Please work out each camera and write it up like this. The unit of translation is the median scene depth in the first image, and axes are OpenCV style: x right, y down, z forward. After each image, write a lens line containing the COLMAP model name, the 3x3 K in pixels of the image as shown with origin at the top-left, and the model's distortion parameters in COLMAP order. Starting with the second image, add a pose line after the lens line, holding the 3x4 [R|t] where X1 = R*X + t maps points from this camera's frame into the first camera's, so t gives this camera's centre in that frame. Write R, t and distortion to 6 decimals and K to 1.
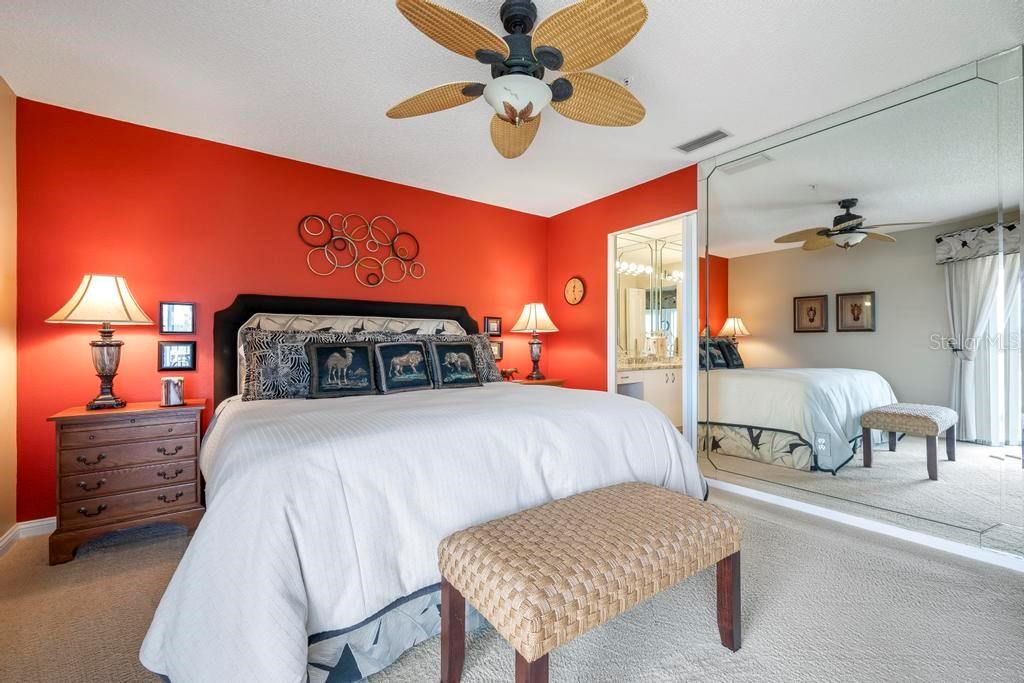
lens RADIAL K [[416.3, 0, 514.4], [0, 416.3, 341.3], [0, 0, 1]] dist [-0.000243, -0.000499]
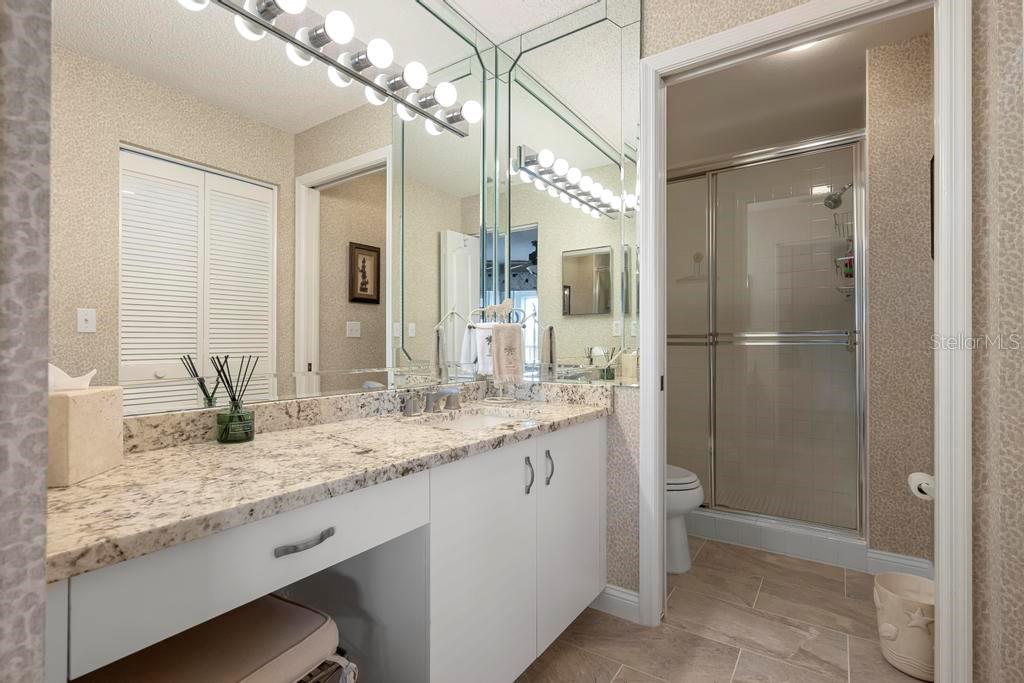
lens RADIAL K [[463.0, 0, 512.0], [0, 463.0, 341.5], [0, 0, 1]] dist [-0.009901, -0.000038]
pose [[0.938787, 0.003493, 0.344482, 0.226194], [-0.004670, 0.999986, 0.002587, 0.002689], [-0.344468, -0.004037, 0.938789, 0.646338]]
